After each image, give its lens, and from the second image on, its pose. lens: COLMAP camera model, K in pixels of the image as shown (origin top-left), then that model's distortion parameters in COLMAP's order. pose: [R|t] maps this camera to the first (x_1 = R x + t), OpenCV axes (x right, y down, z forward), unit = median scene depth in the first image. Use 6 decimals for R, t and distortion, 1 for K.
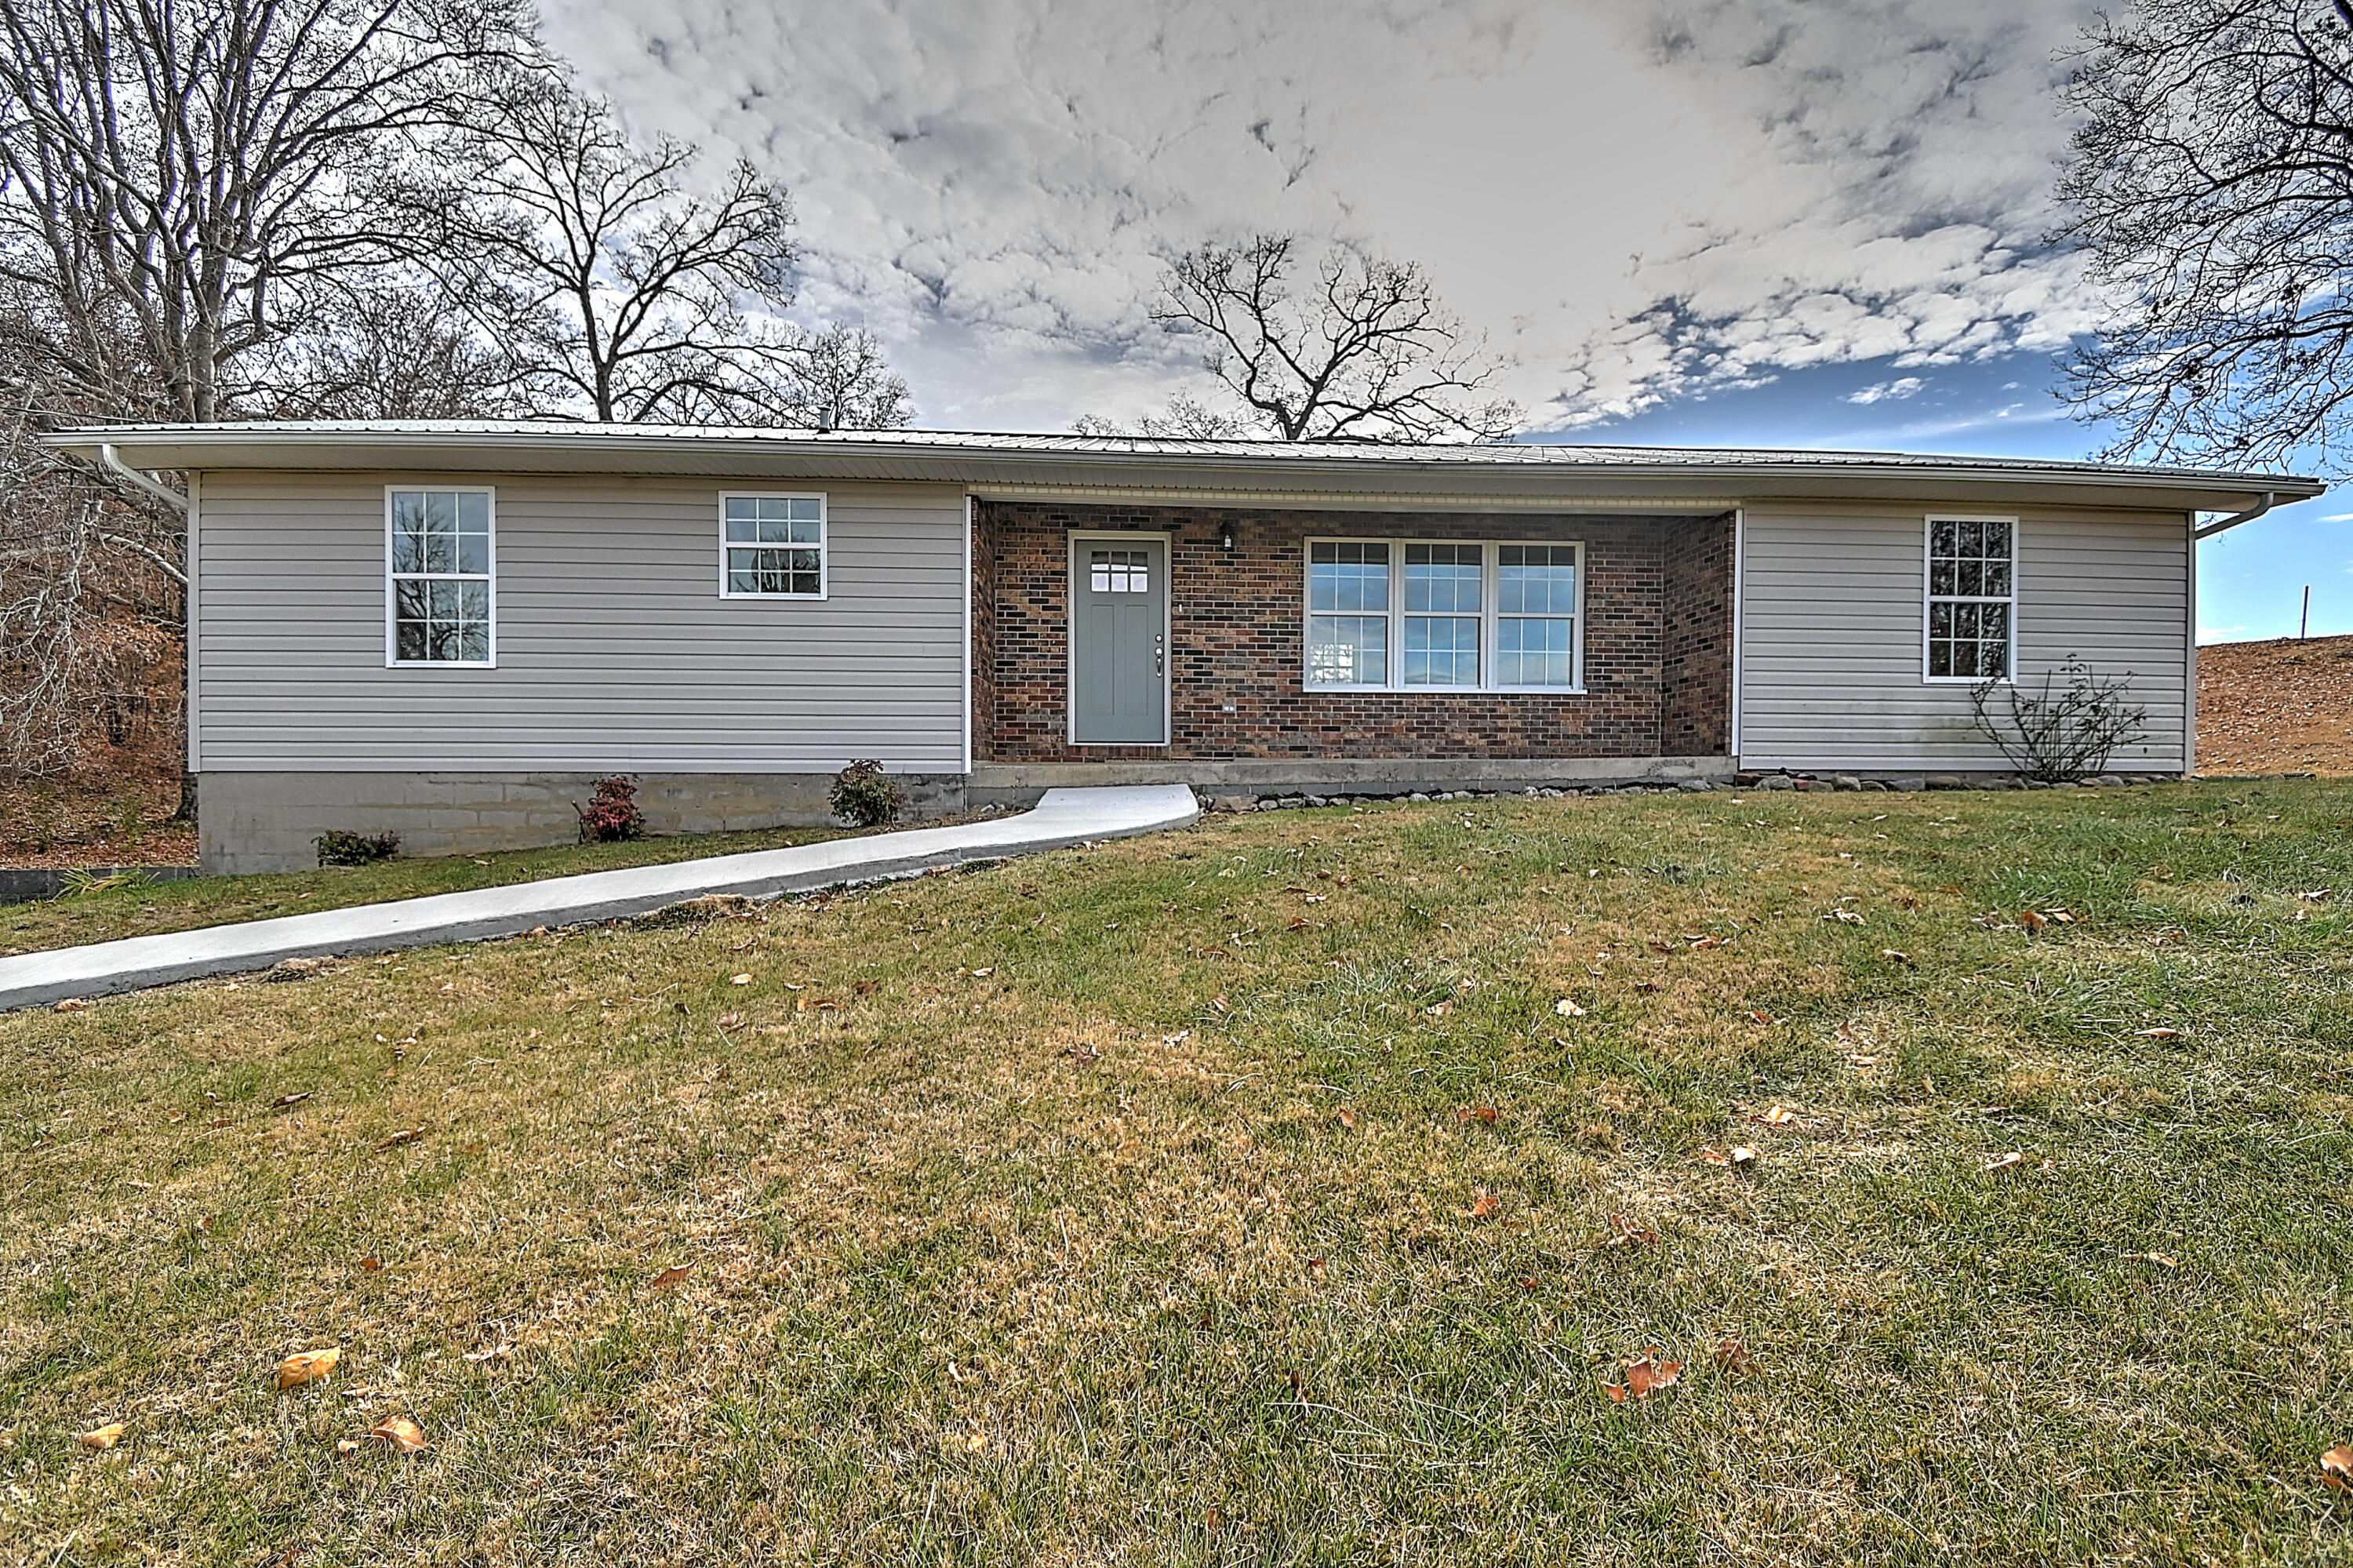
lens RADIAL K [[1026.5, 0, 1175.2], [0, 1026.5, 780.0], [0, 0, 1]] dist [0.009683, -0.002299]
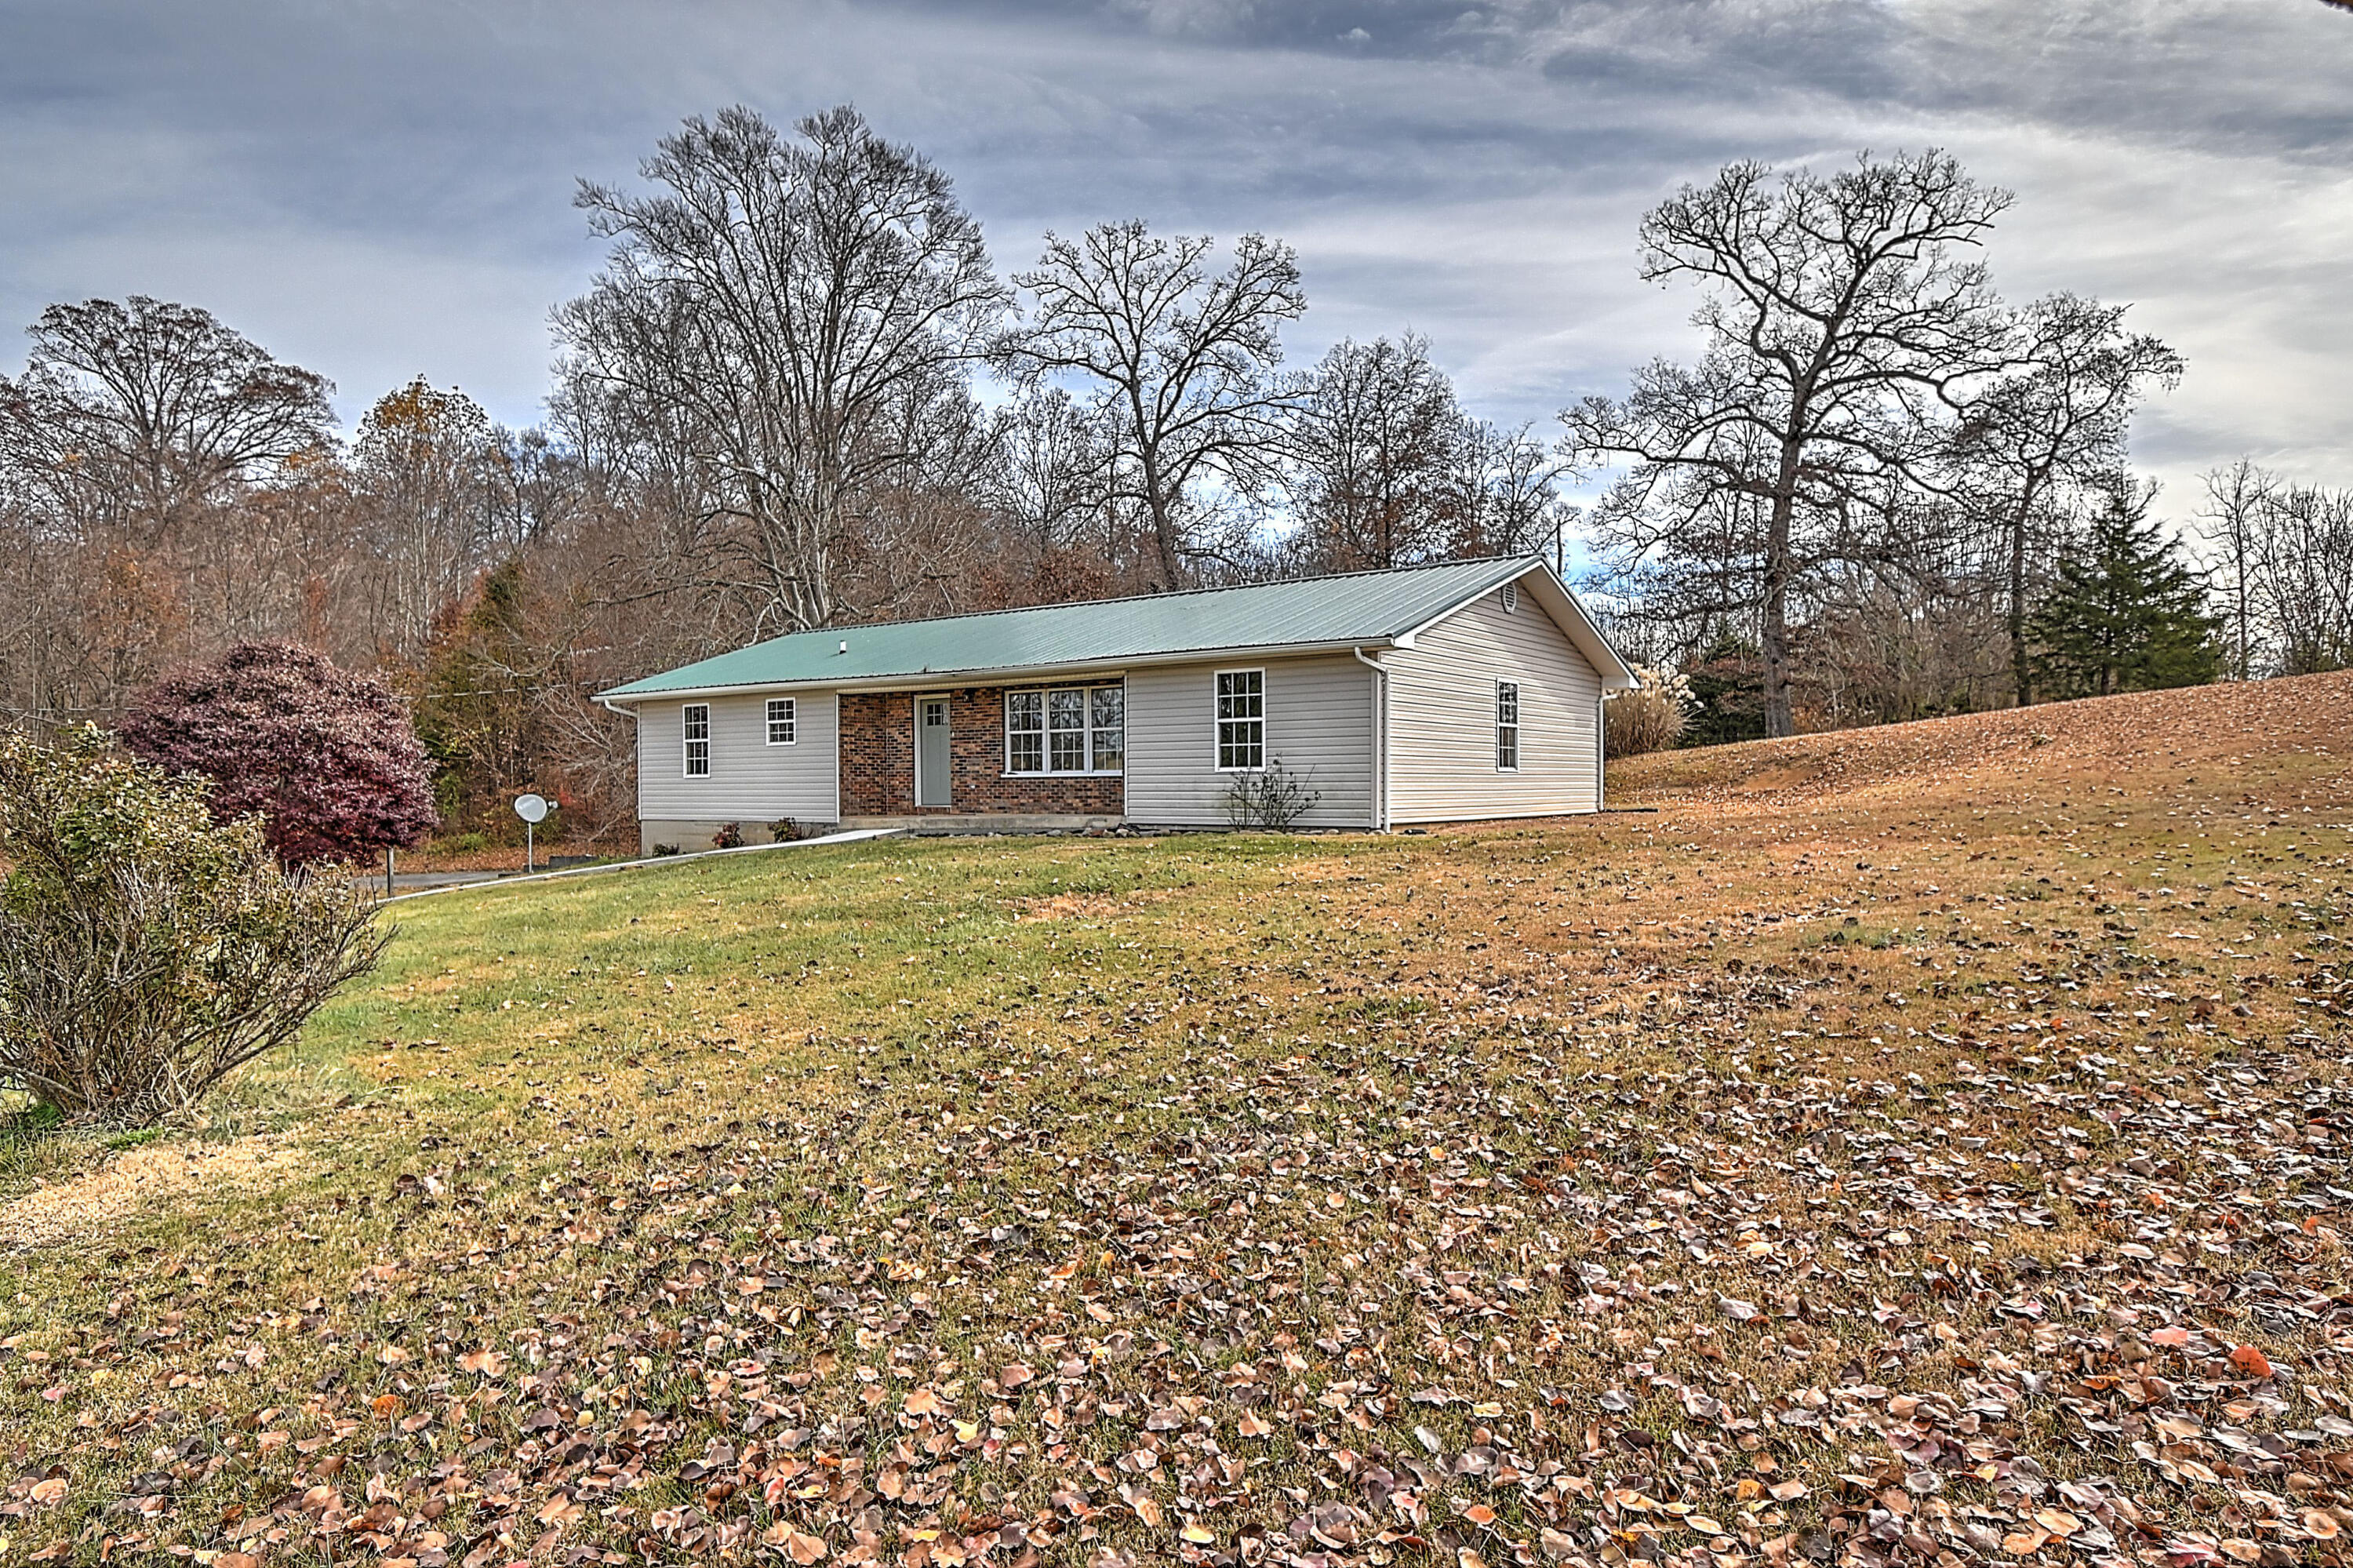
lens RADIAL K [[1415.3, 0, 1178.1], [0, 1415.3, 789.0], [0, 0, 1]] dist [0.000474, -0.000146]
pose [[0.765420, -0.006060, -0.643502, 2.136074], [0.000851, 0.999964, -0.008404, -0.046896], [0.643530, 0.005885, 0.765398, -0.782386]]
